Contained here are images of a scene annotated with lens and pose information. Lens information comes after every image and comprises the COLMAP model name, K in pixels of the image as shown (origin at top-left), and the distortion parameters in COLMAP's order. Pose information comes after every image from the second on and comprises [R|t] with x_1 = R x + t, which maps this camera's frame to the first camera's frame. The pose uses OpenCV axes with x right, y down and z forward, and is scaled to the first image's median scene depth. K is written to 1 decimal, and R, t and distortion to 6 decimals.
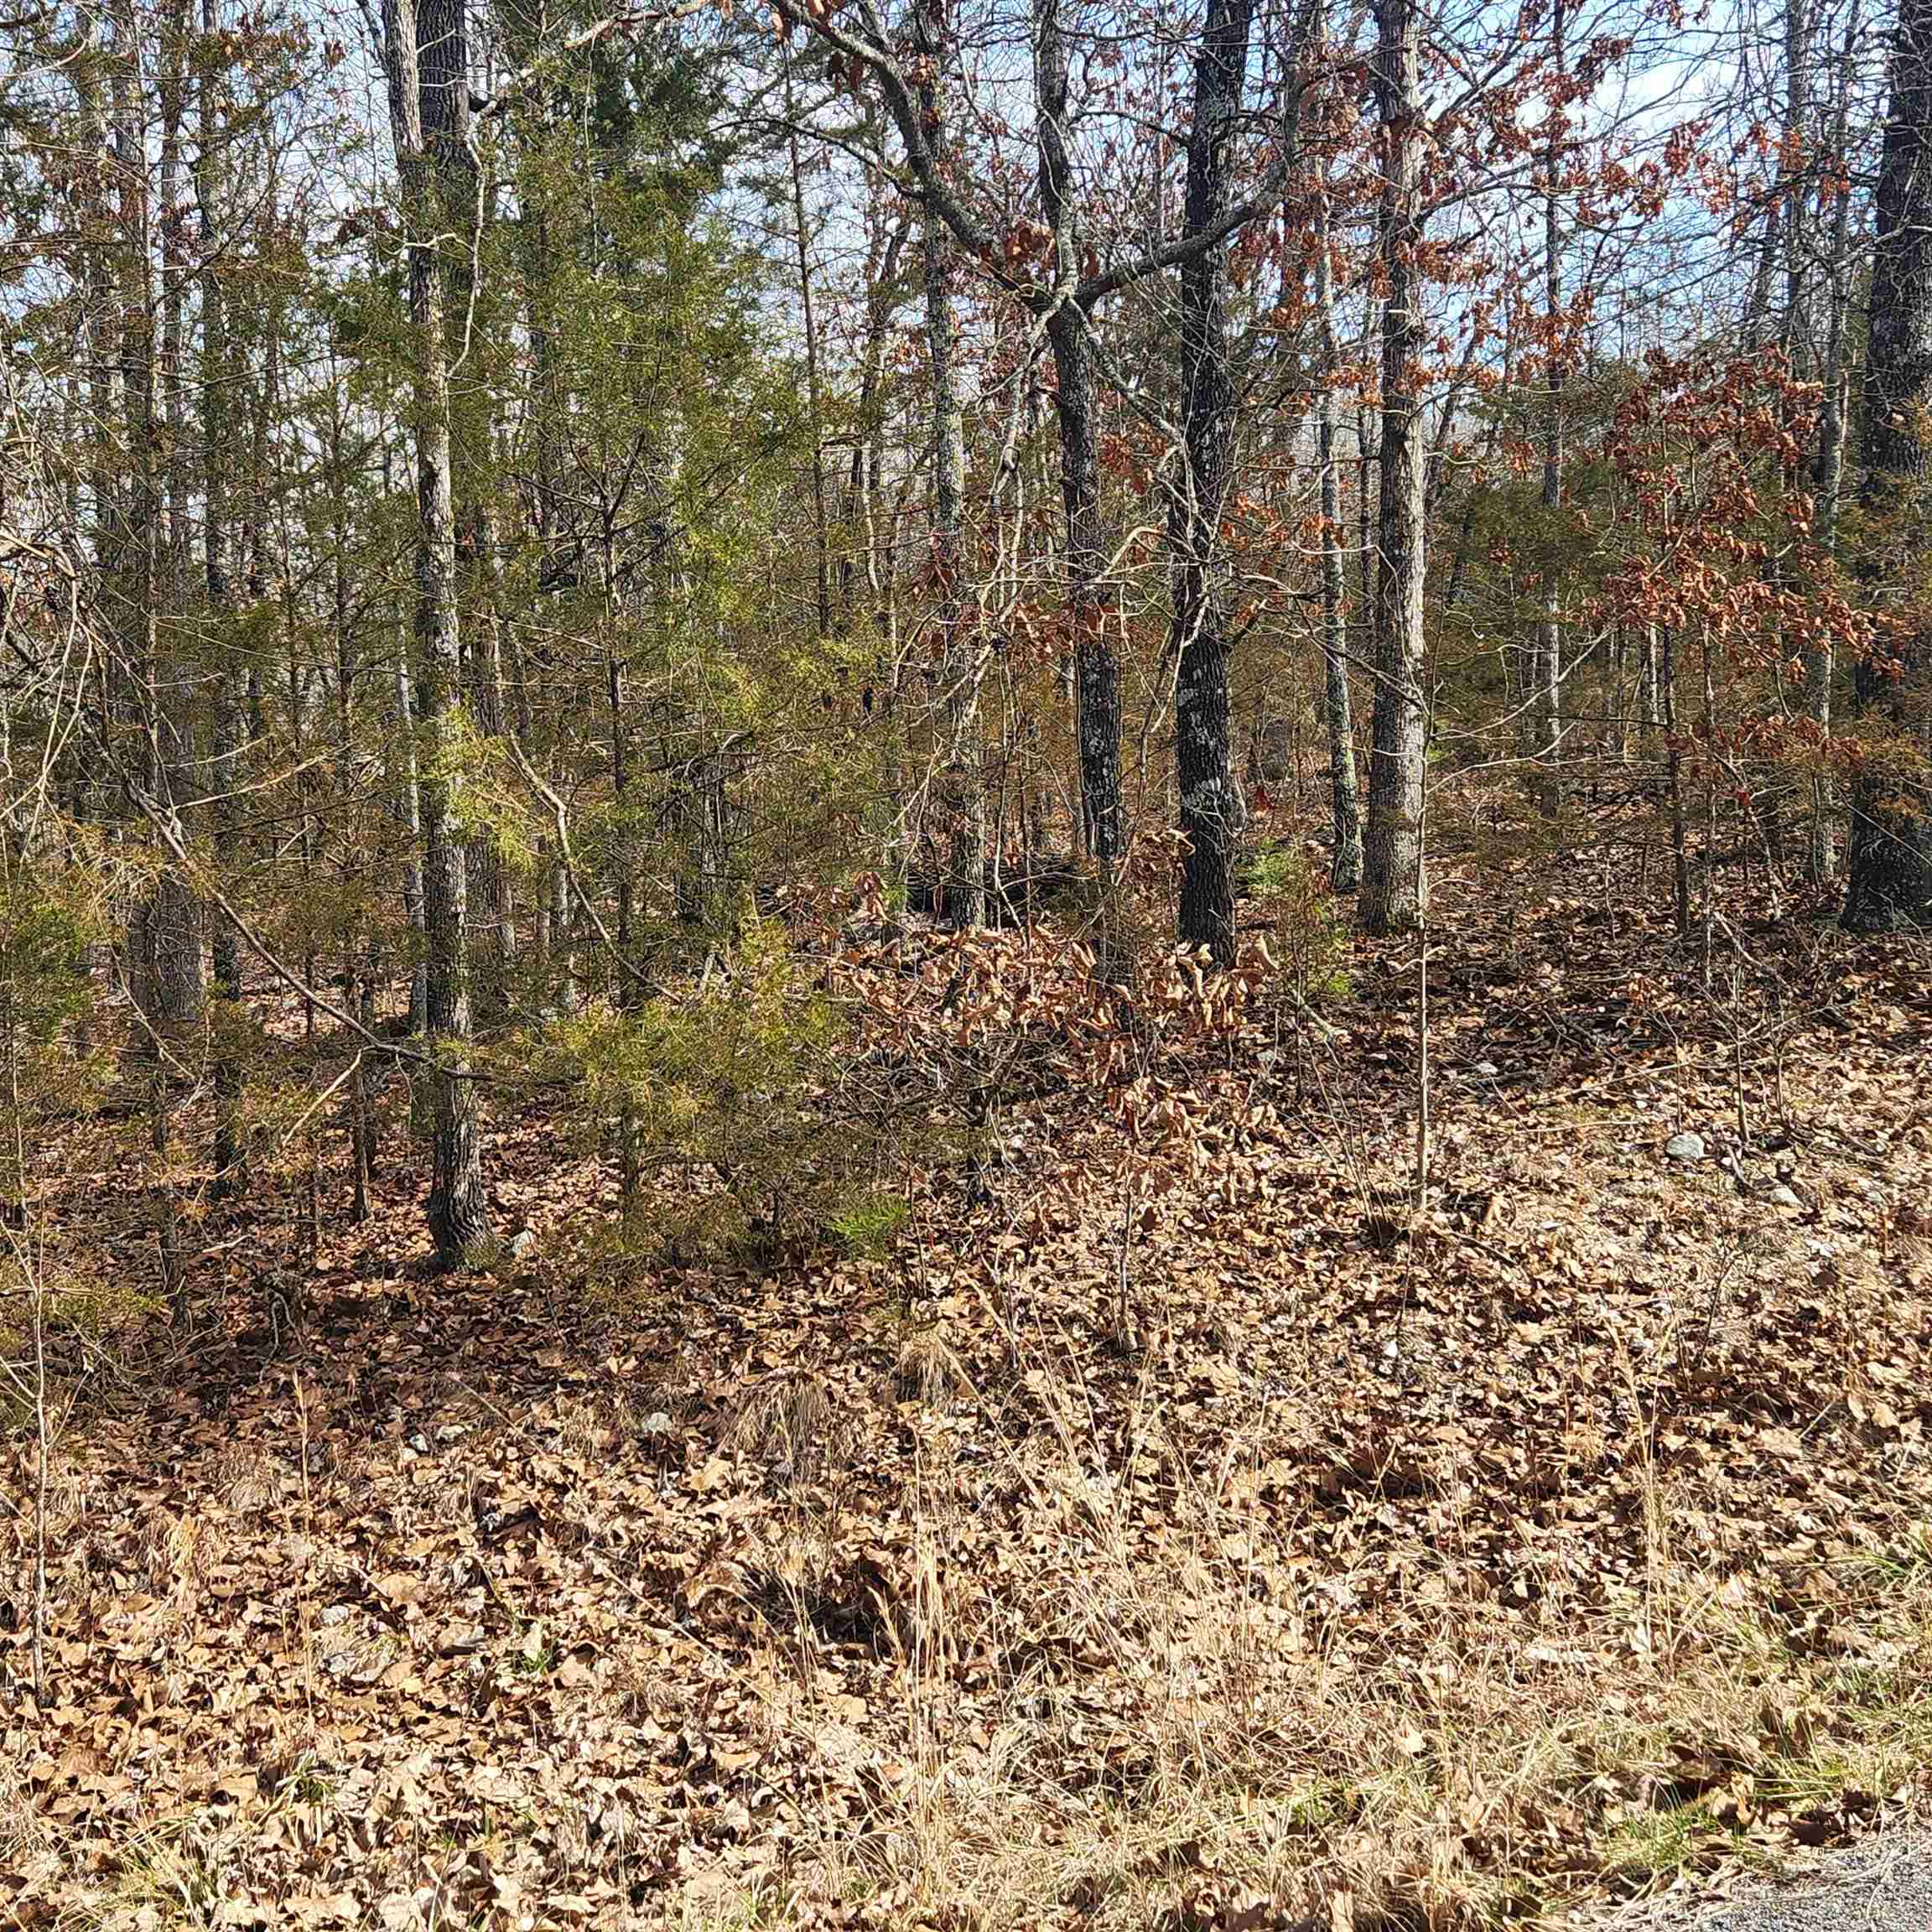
lens RADIAL K [[2510.5, 0, 904.5], [0, 2510.5, 955.4], [0, 0, 1]] dist [0.095034, -0.071314]
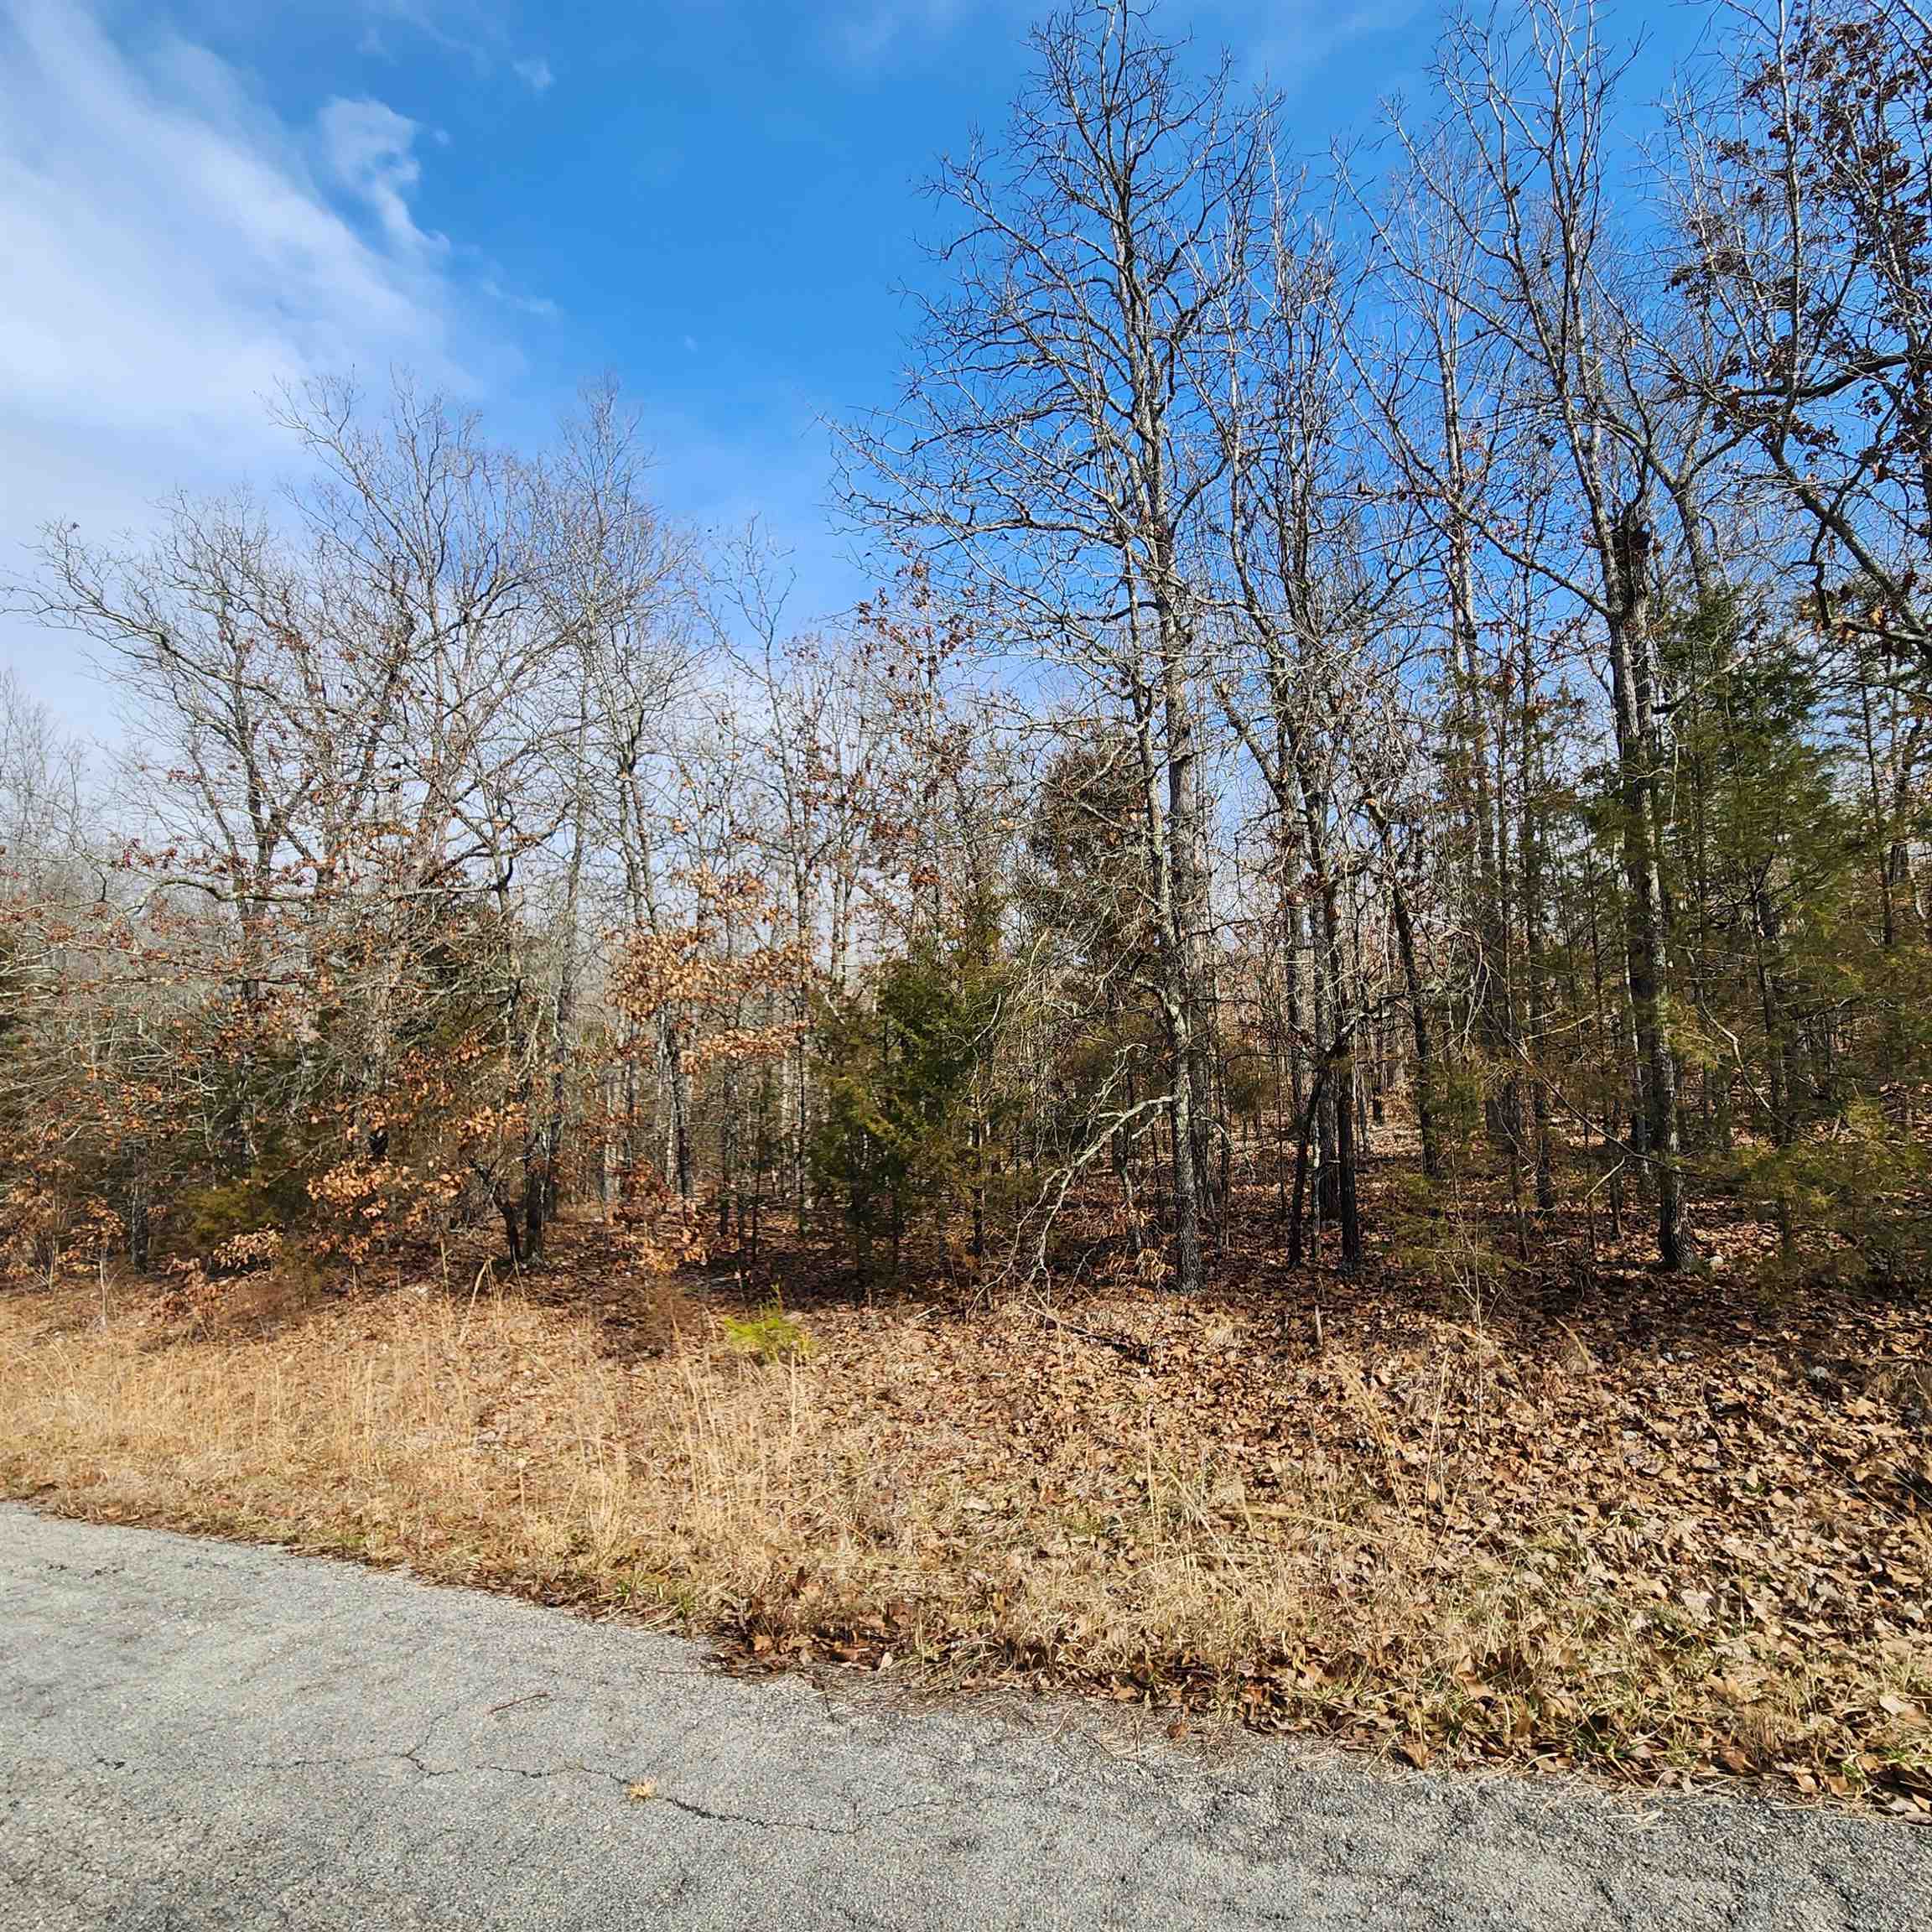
lens RADIAL K [[1048.3, 0, 961.1], [0, 1048.3, 962.8], [0, 0, 1]] dist [0.003350, -0.004013]
pose [[0.735696, -0.051347, -0.675363, -0.025555], [-0.037263, 0.992544, -0.116054, 0.000006], [0.676286, 0.110547, 0.728297, -0.019182]]
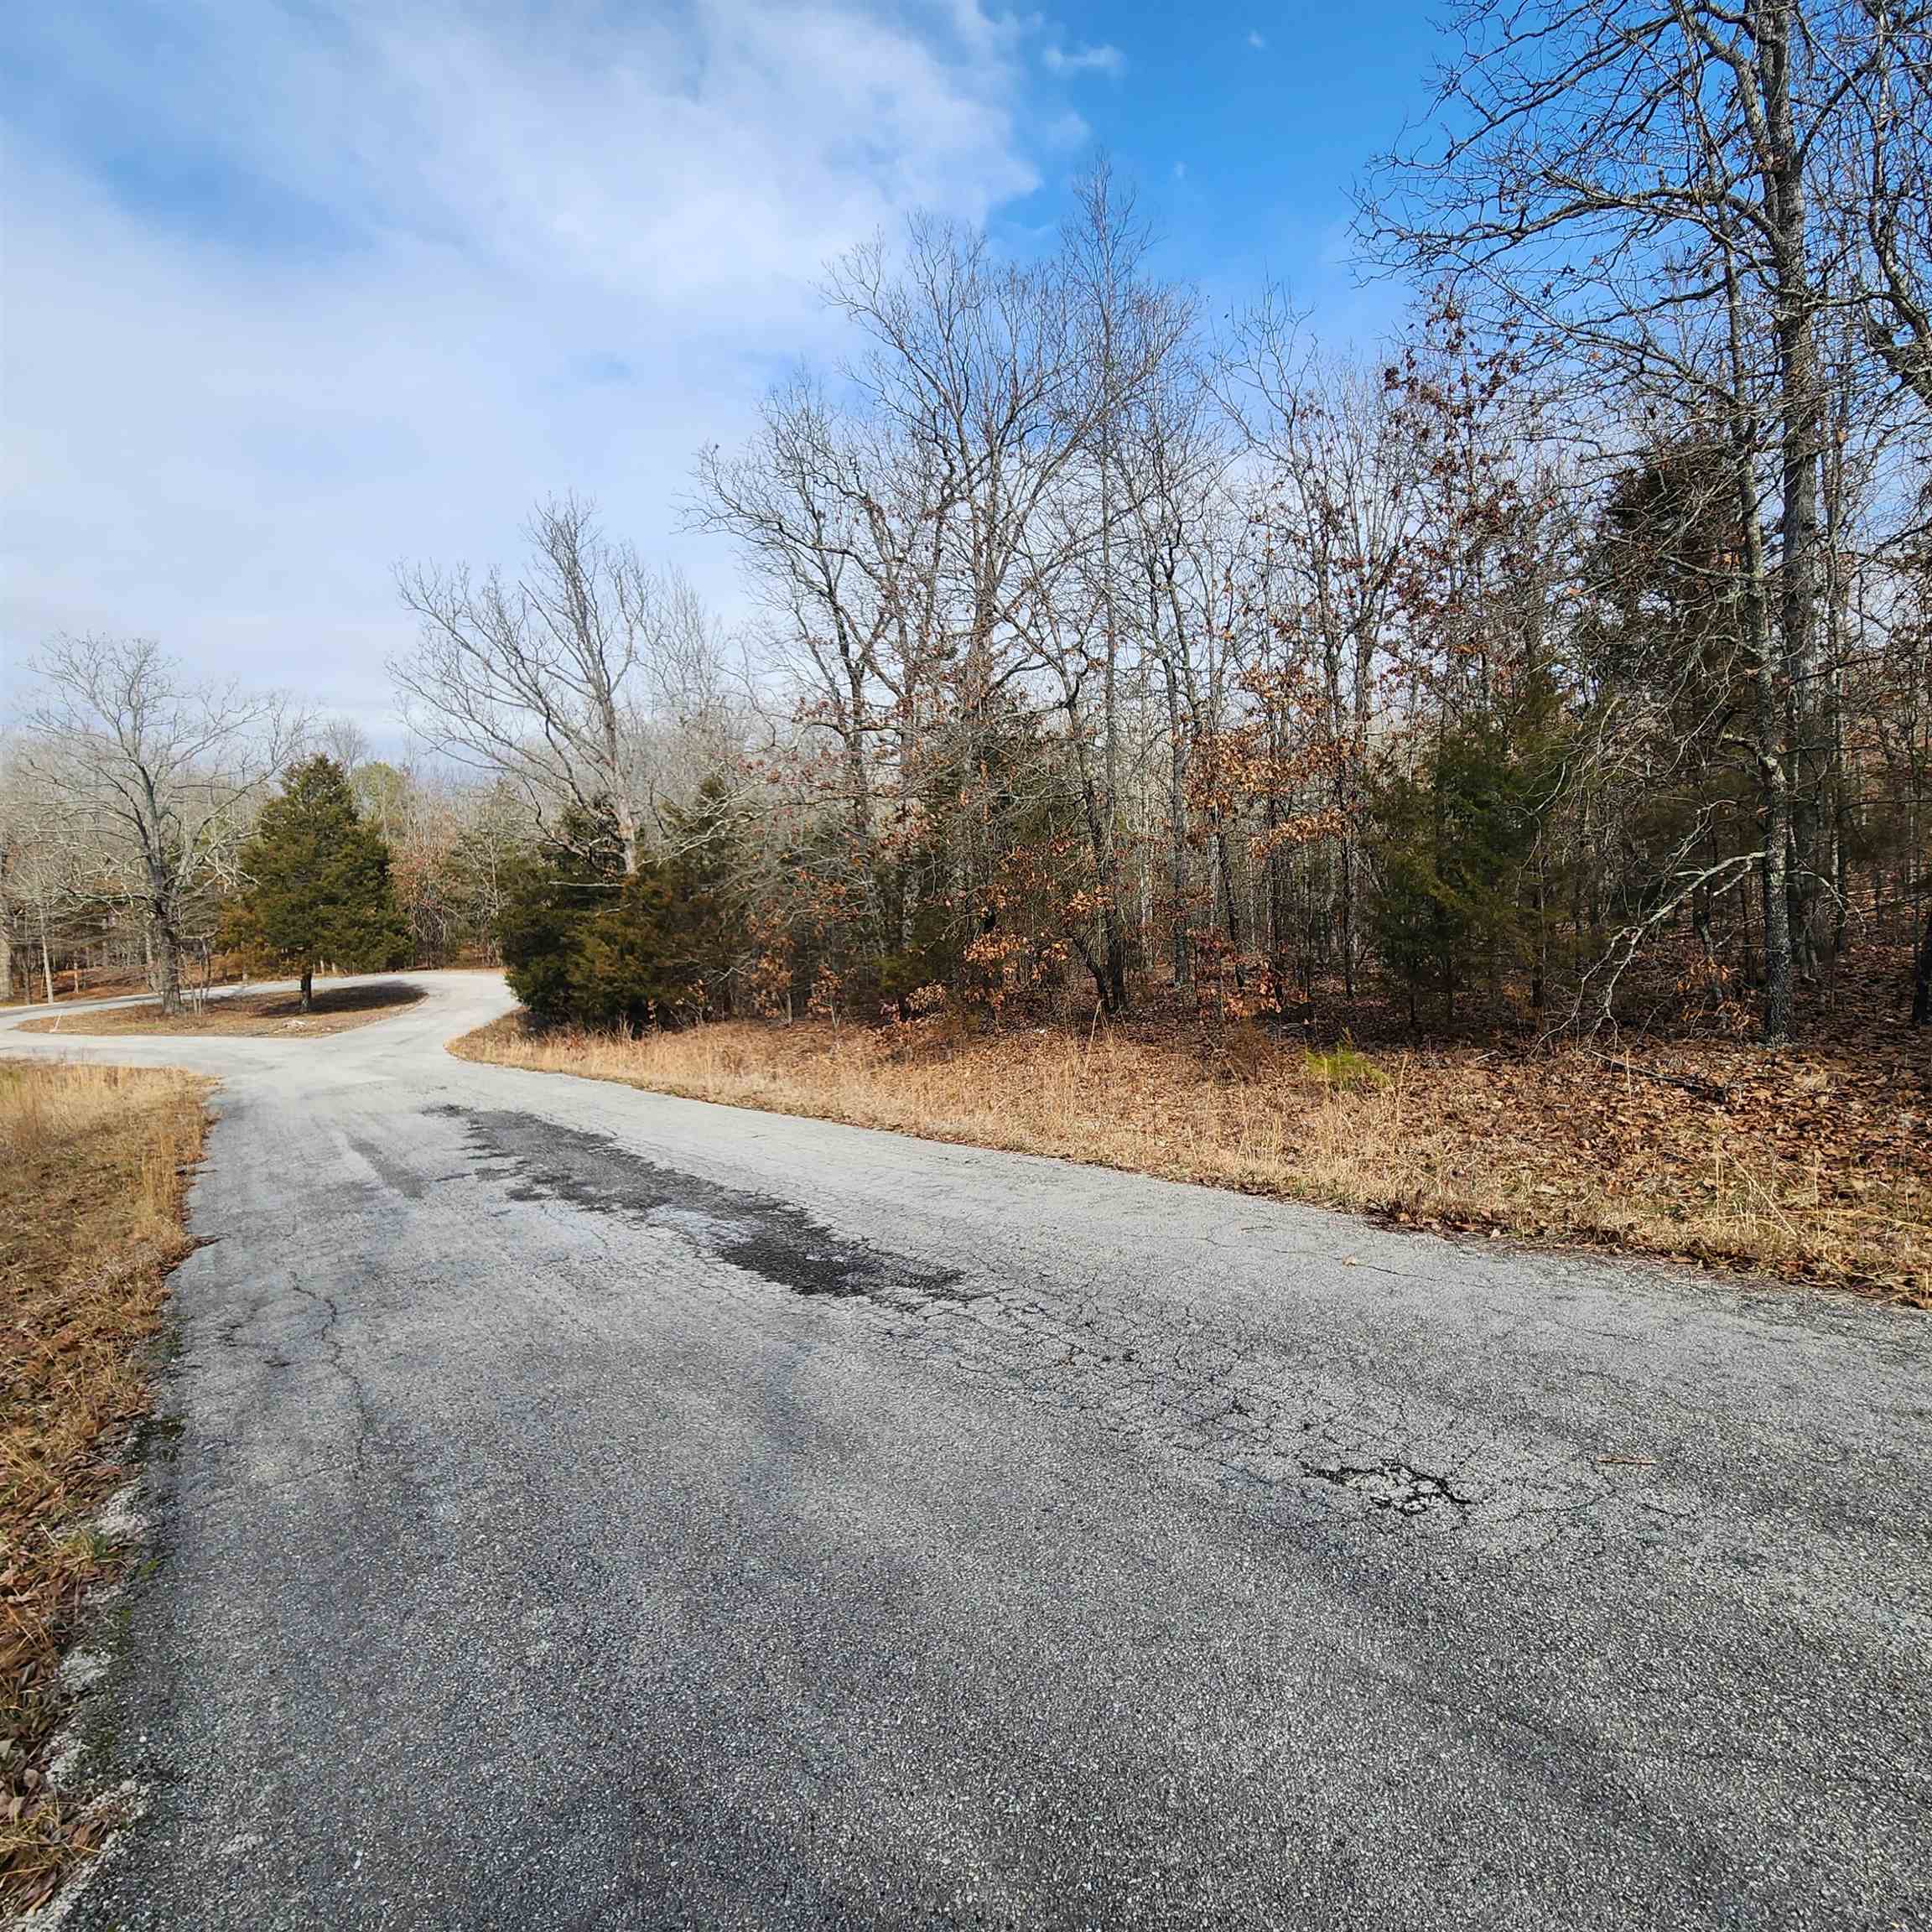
lens RADIAL K [[1048.3, 0, 961.1], [0, 1048.3, 962.8], [0, 0, 1]] dist [0.003350, -0.004013]
pose [[0.351872, 0.088238, -0.931880, 0.112478], [0.015084, 0.994883, 0.099900, -0.003523], [0.935927, -0.049208, 0.348741, -0.210062]]
